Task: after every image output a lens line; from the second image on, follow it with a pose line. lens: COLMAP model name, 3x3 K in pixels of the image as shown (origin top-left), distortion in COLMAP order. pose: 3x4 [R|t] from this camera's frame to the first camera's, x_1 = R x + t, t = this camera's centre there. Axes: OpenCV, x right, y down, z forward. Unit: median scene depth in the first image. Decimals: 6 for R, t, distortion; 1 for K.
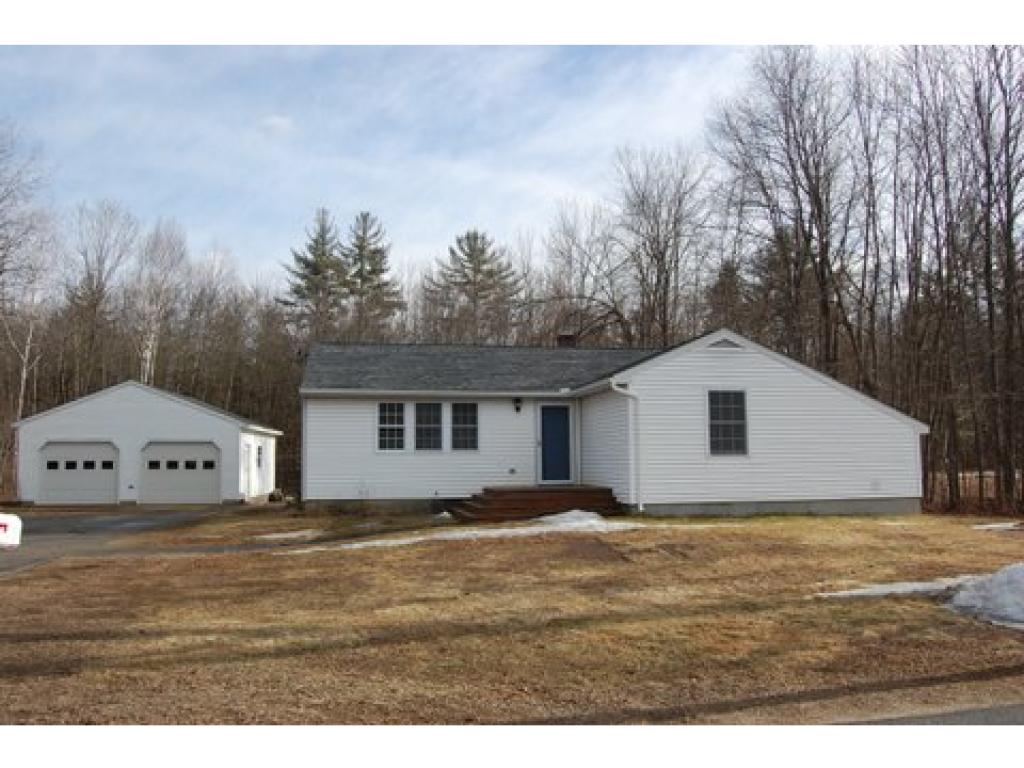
lens RADIAL K [[818.8, 0, 512.0], [0, 818.8, 384.0], [0, 0, 1]] dist [-0.108246, 0.000258]
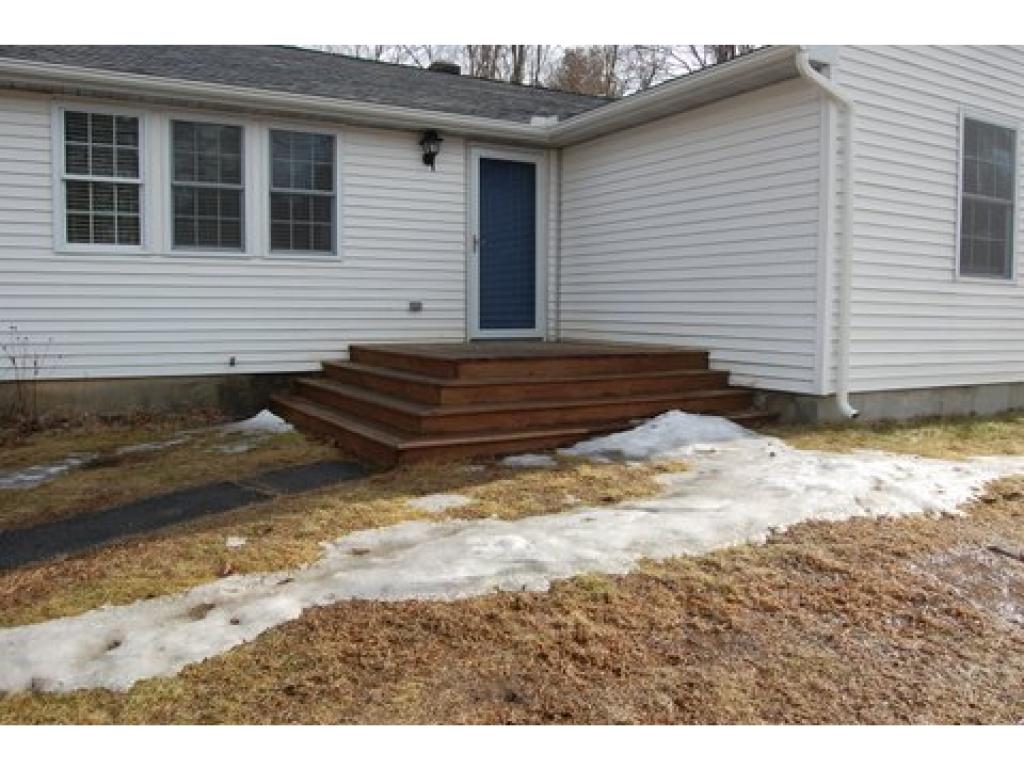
lens RADIAL K [[815.5, 0, 512.0], [0, 815.5, 384.0], [0, 0, 1]] dist [-0.085586, 0.034305]
pose [[0.945330, -0.013767, 0.325824, -0.090335], [-0.045591, 0.983718, 0.173841, 0.070173], [-0.322912, -0.179191, 0.929310, 0.584577]]
